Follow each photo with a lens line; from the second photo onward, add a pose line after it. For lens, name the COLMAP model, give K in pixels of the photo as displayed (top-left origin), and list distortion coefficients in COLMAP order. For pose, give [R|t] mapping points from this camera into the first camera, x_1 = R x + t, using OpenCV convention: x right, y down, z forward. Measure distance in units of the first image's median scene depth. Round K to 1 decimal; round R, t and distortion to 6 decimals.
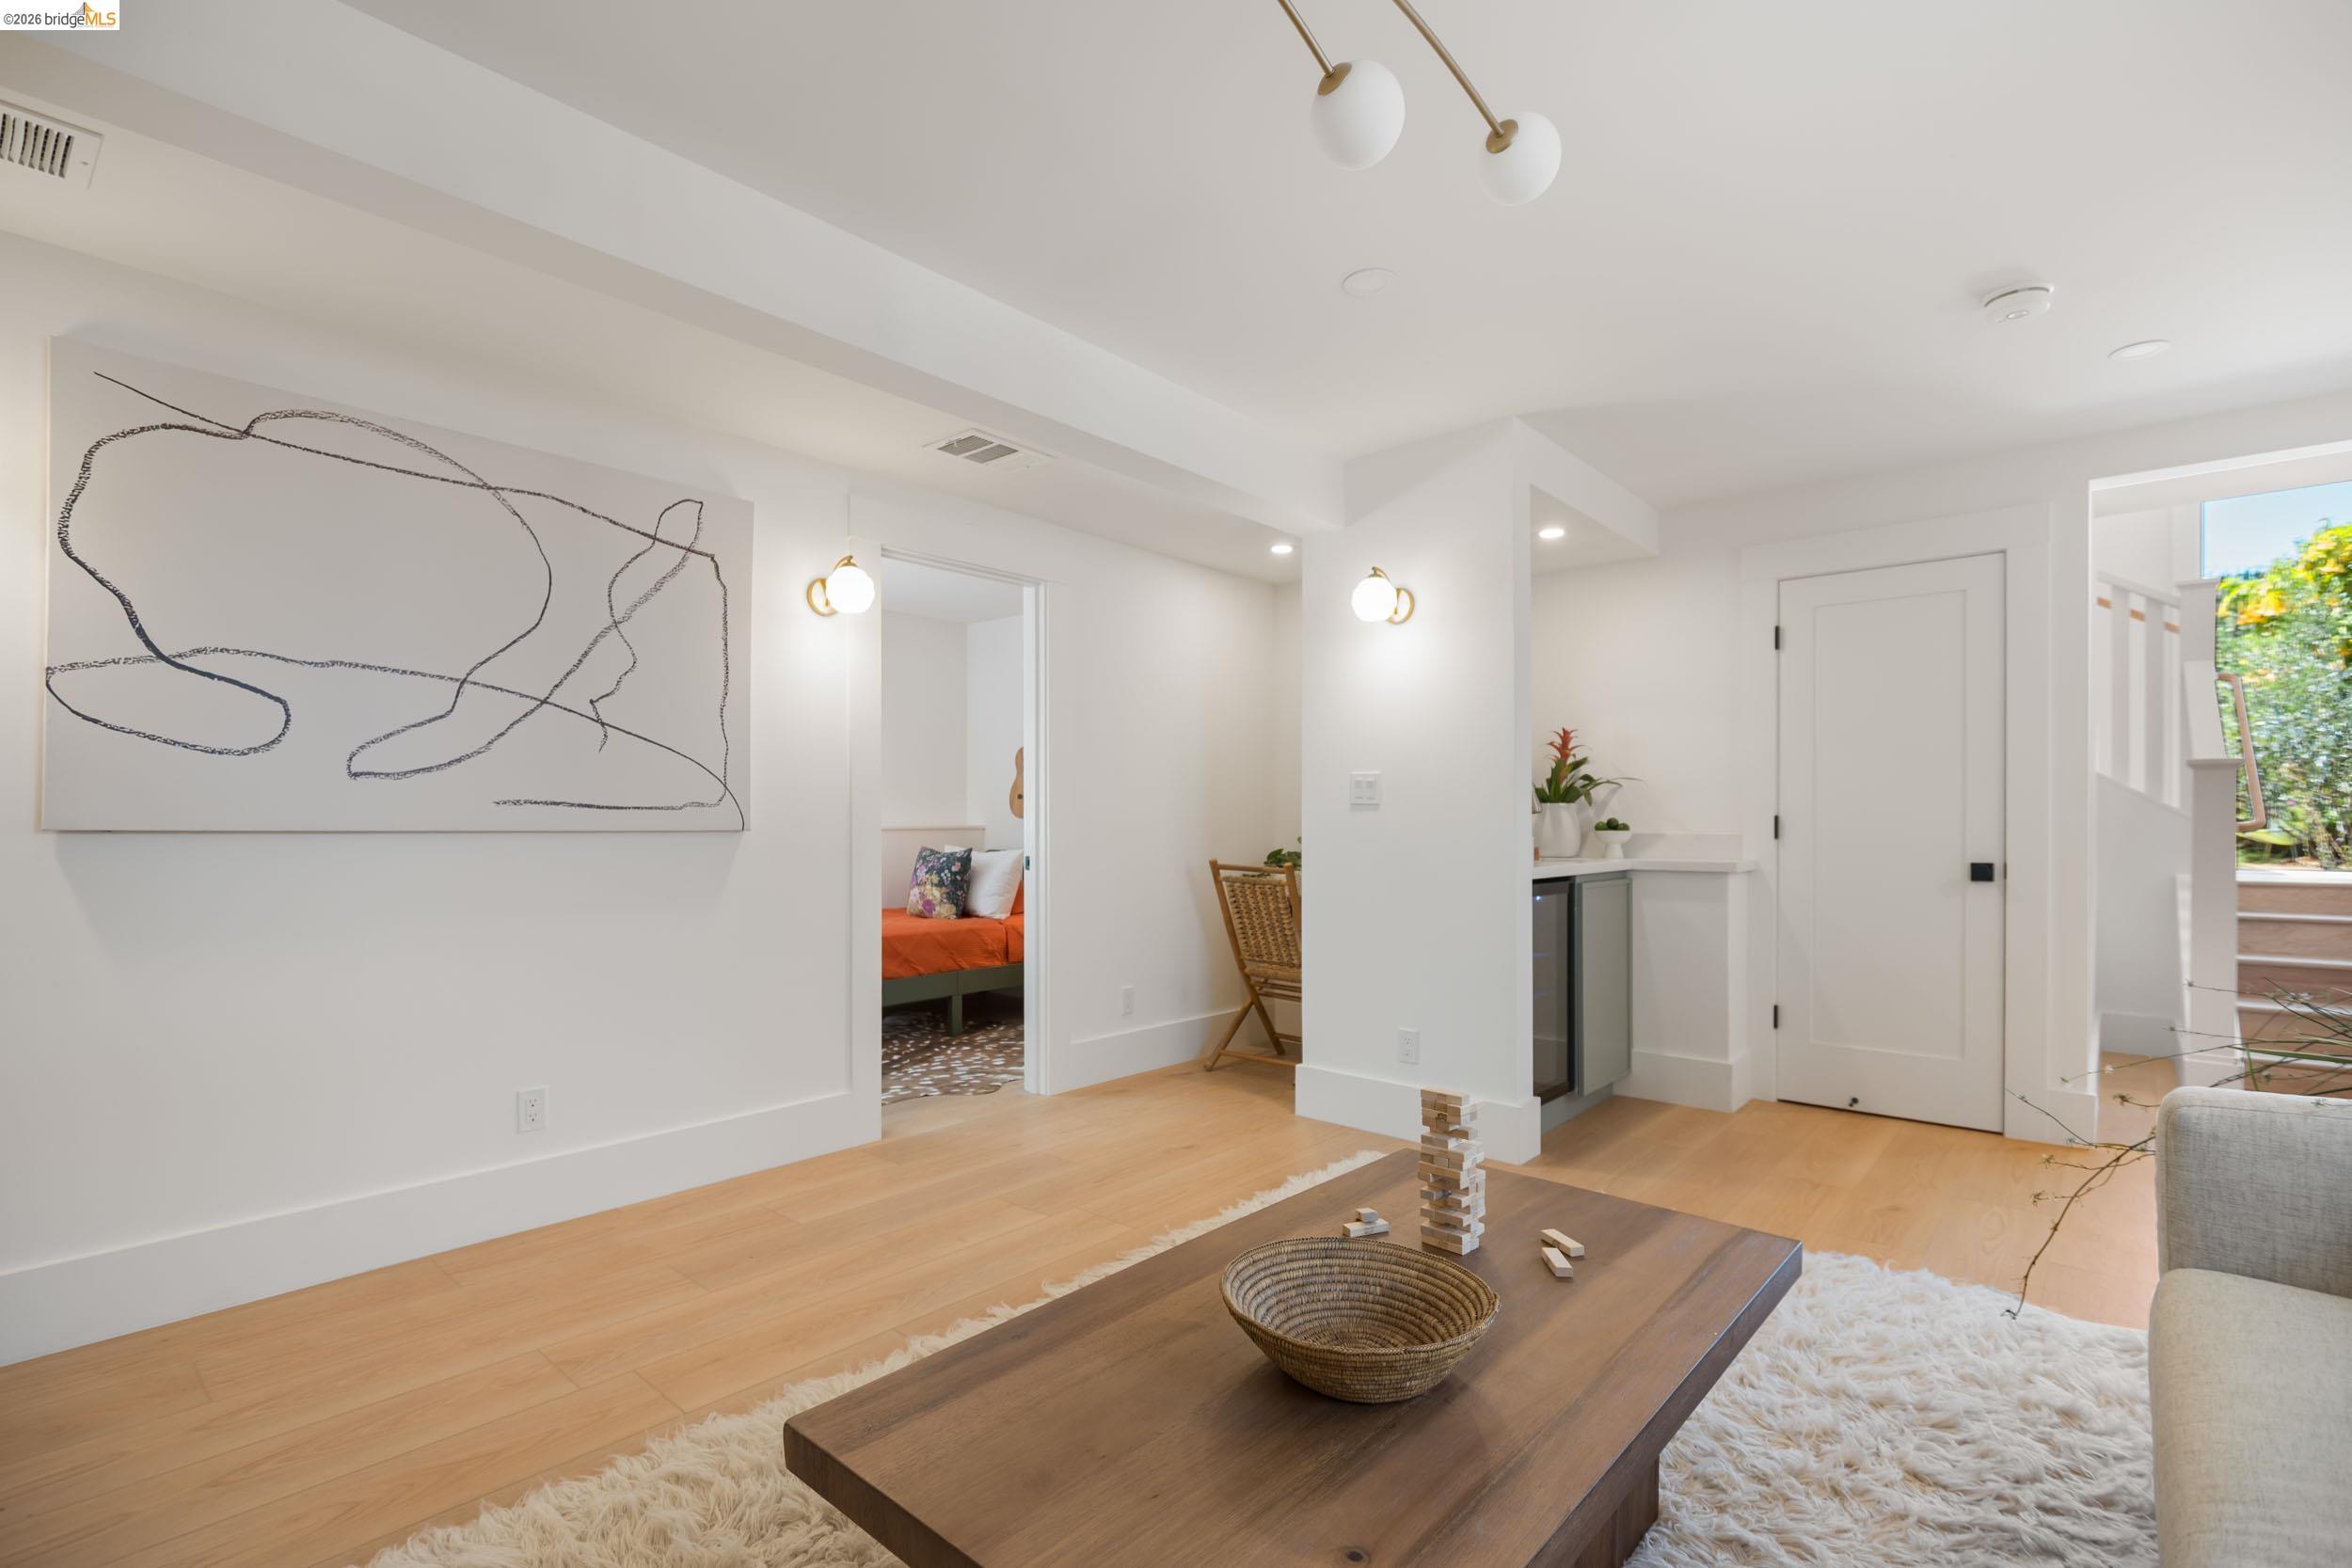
lens RADIAL K [[1082.7, 0, 1174.5], [0, 1082.7, 825.4], [0, 0, 1]] dist [0.000778, -0.000072]
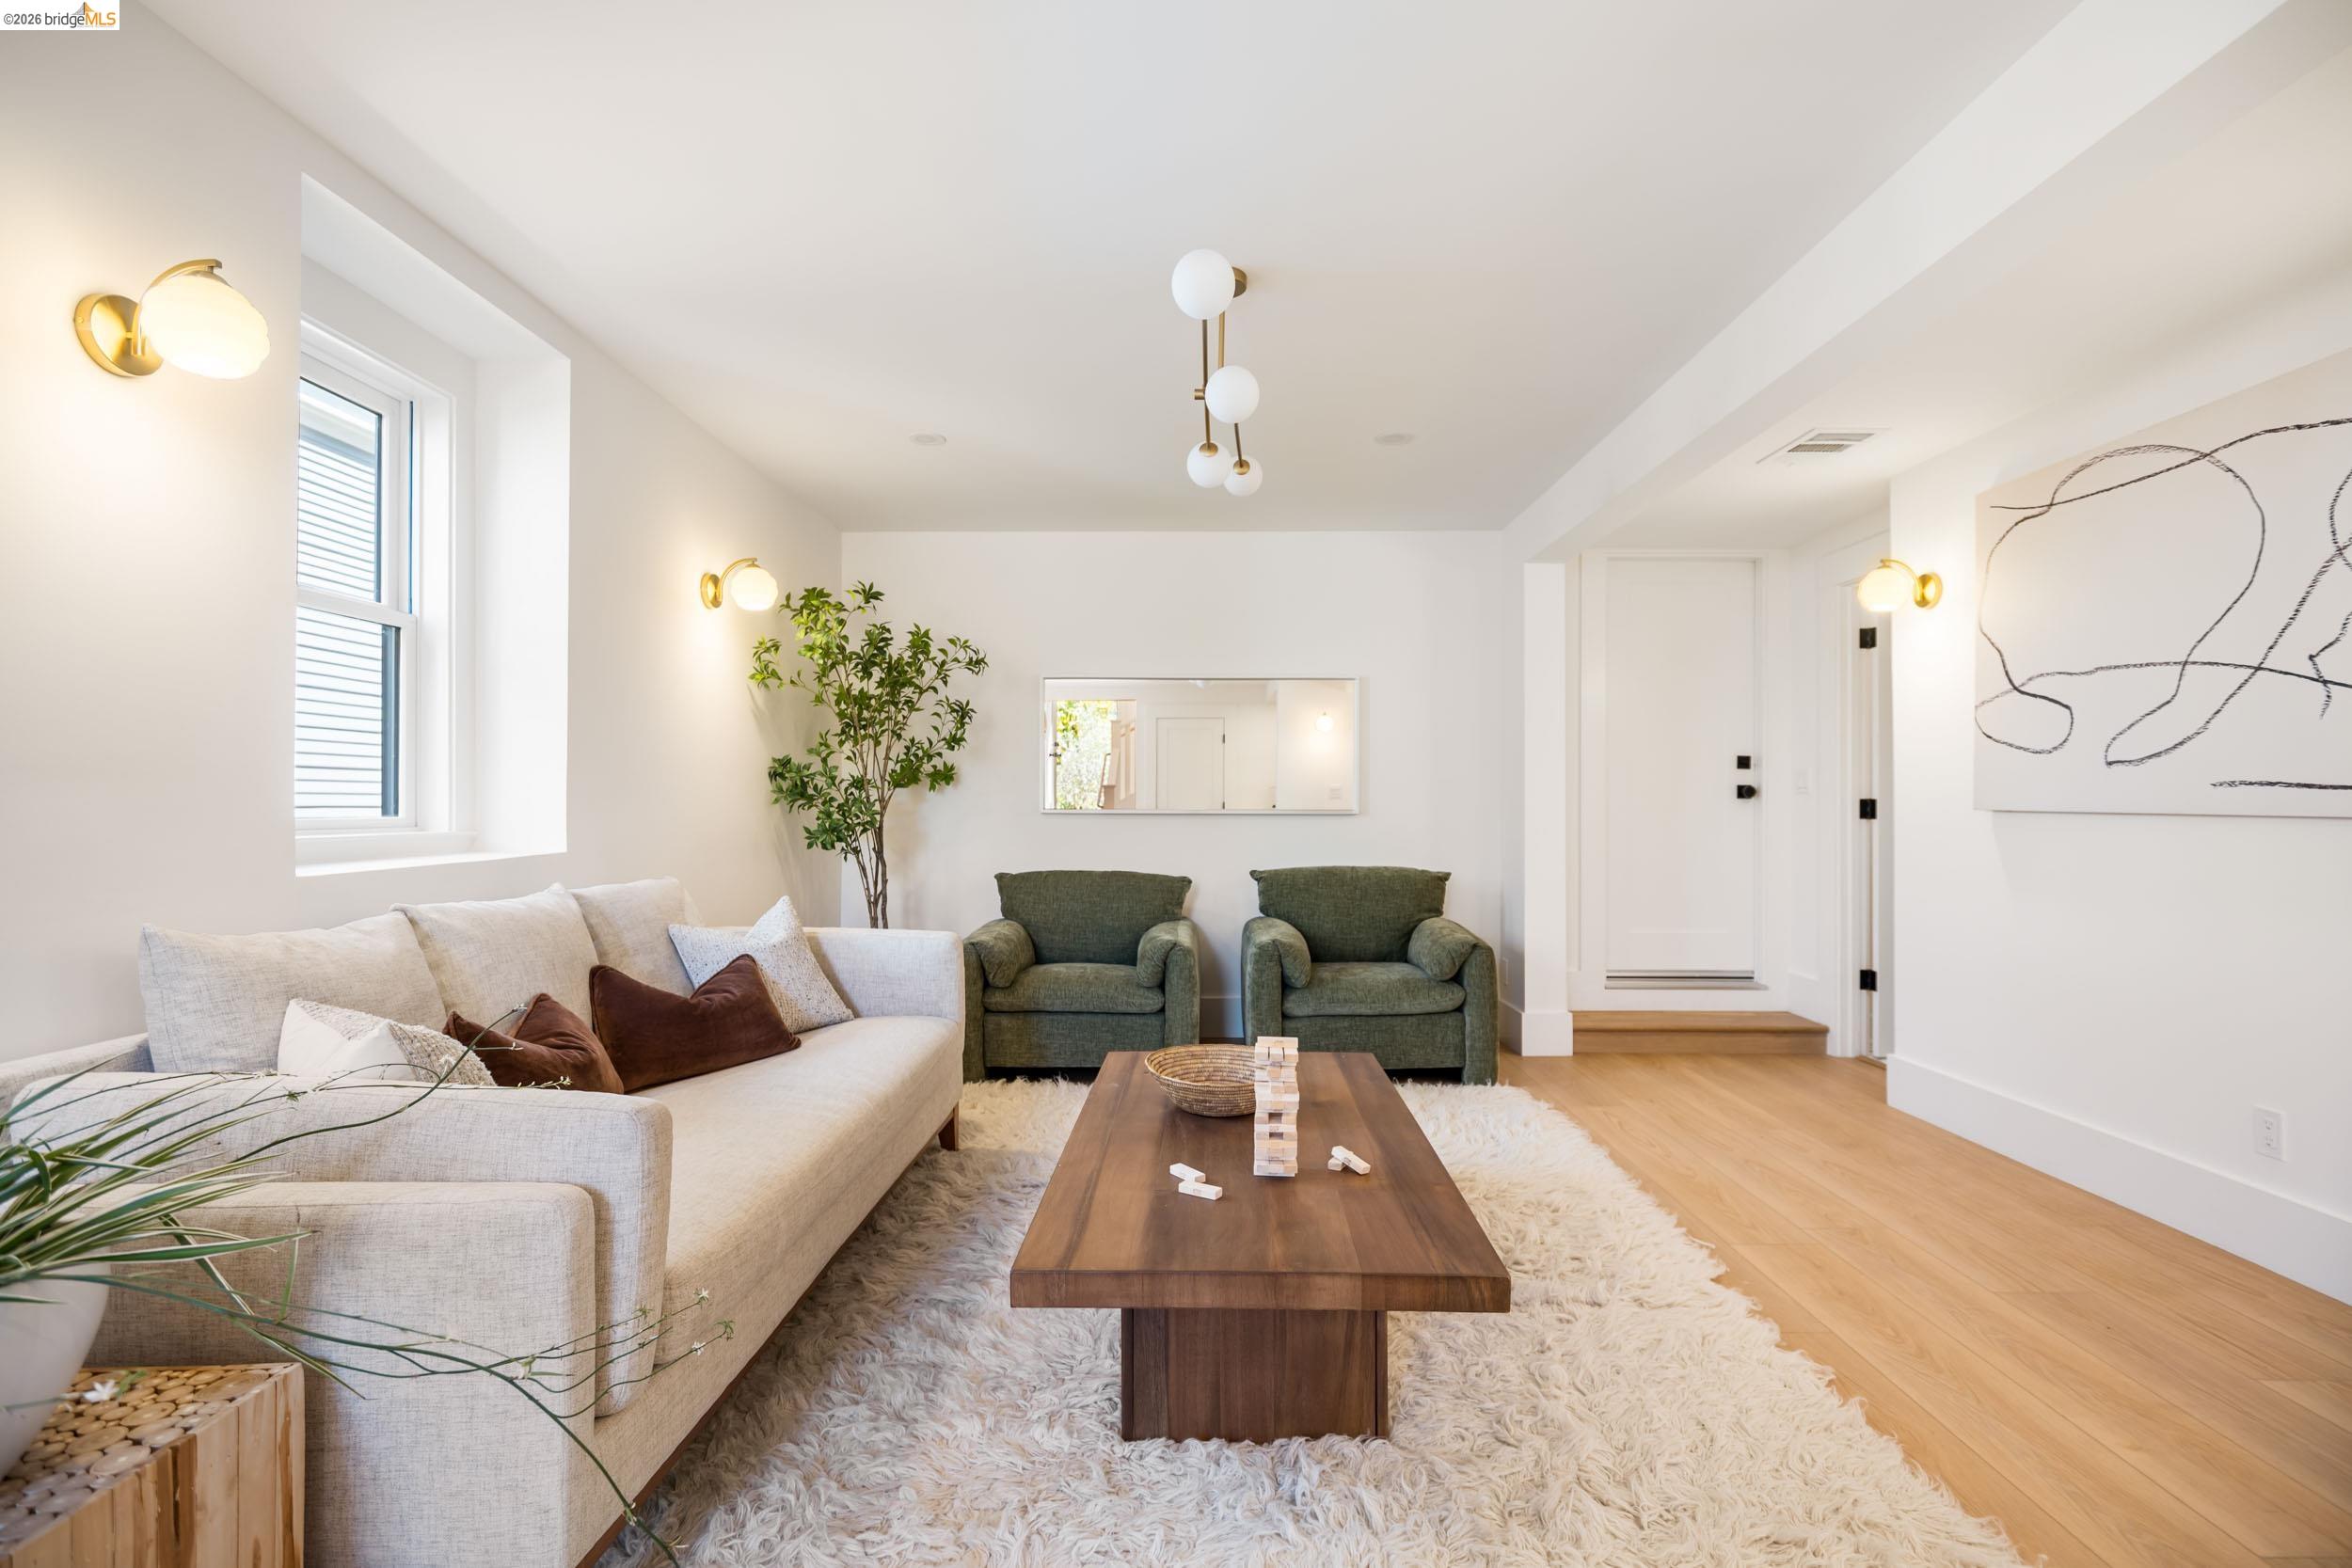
lens RADIAL K [[1070.4, 0, 1184.9], [0, 1070.4, 795.9], [0, 0, 1]] dist [0.009624, -0.010376]
pose [[-0.759049, -0.002220, -0.651029, 0.660049], [-0.000995, 0.999997, -0.002250, -0.008158], [0.651032, -0.001060, -0.759049, 1.121104]]
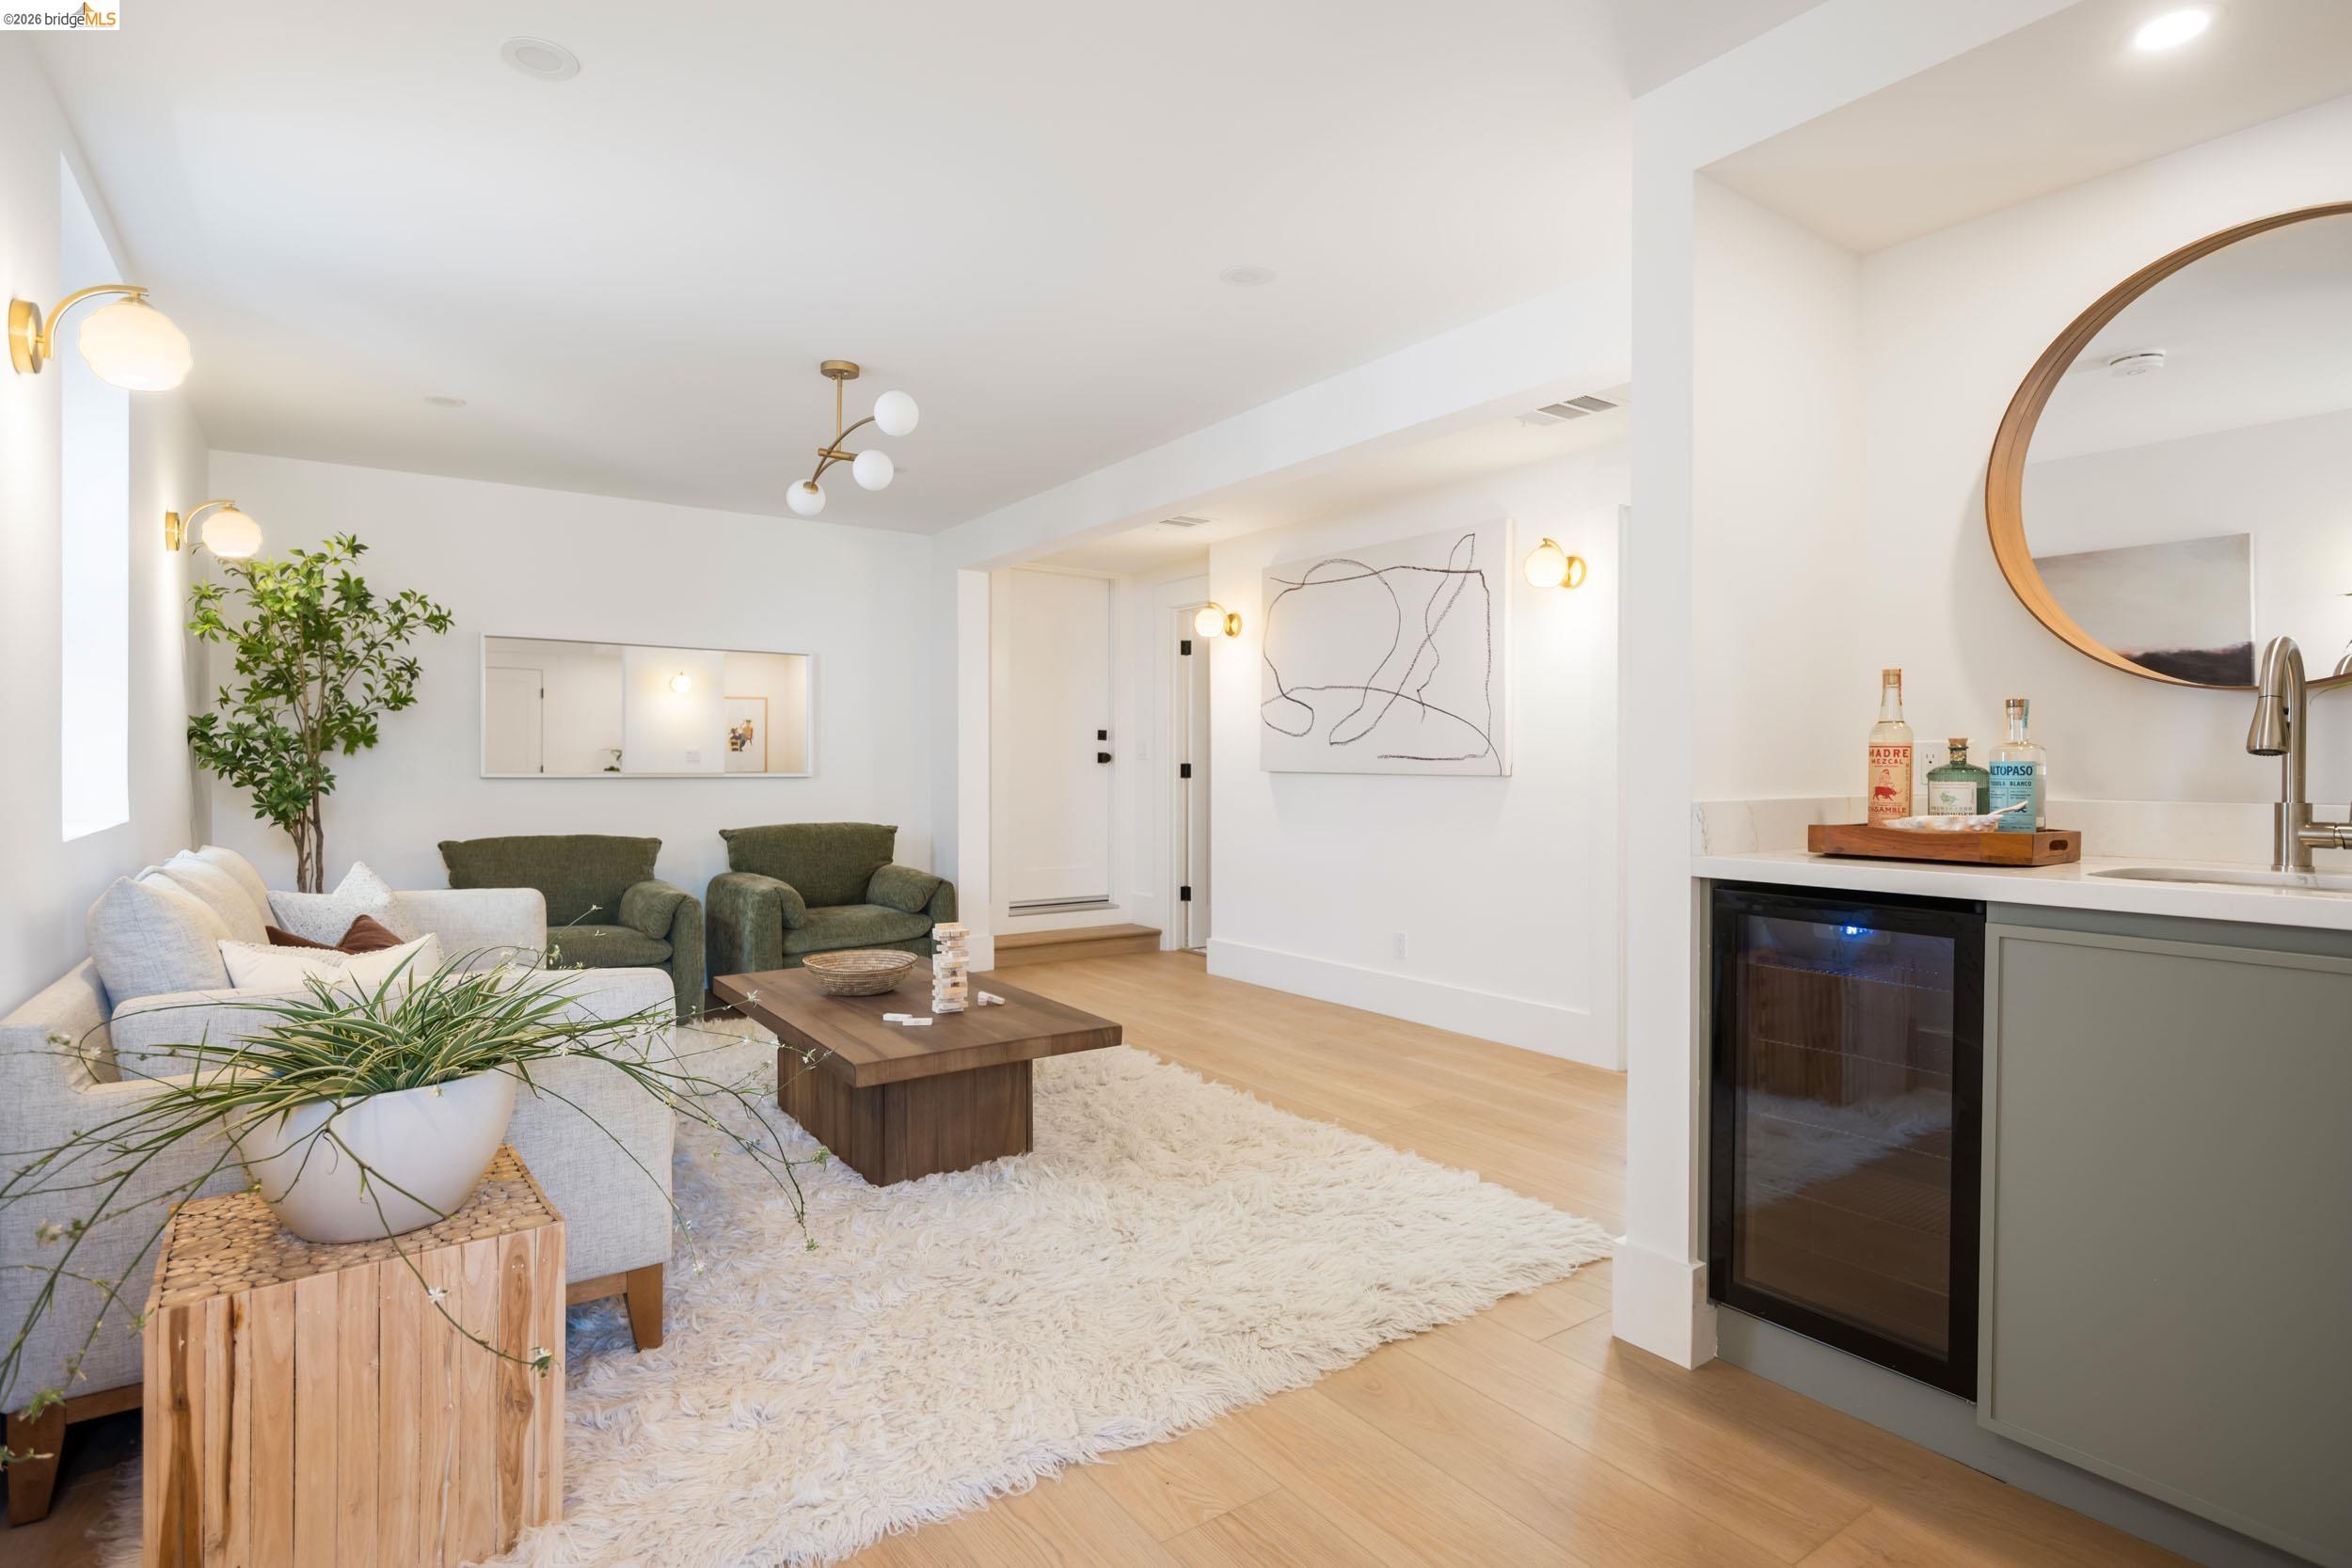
lens RADIAL K [[1185.2, 0, 1174.7], [0, 1185.2, 772.5], [0, 0, 1]] dist [0.000308, -0.000211]
pose [[-0.232321, 0.008338, -0.972604, 1.257297], [-0.003049, 0.999952, 0.009301, -0.012618], [0.972634, 0.005126, -0.232284, 1.118721]]
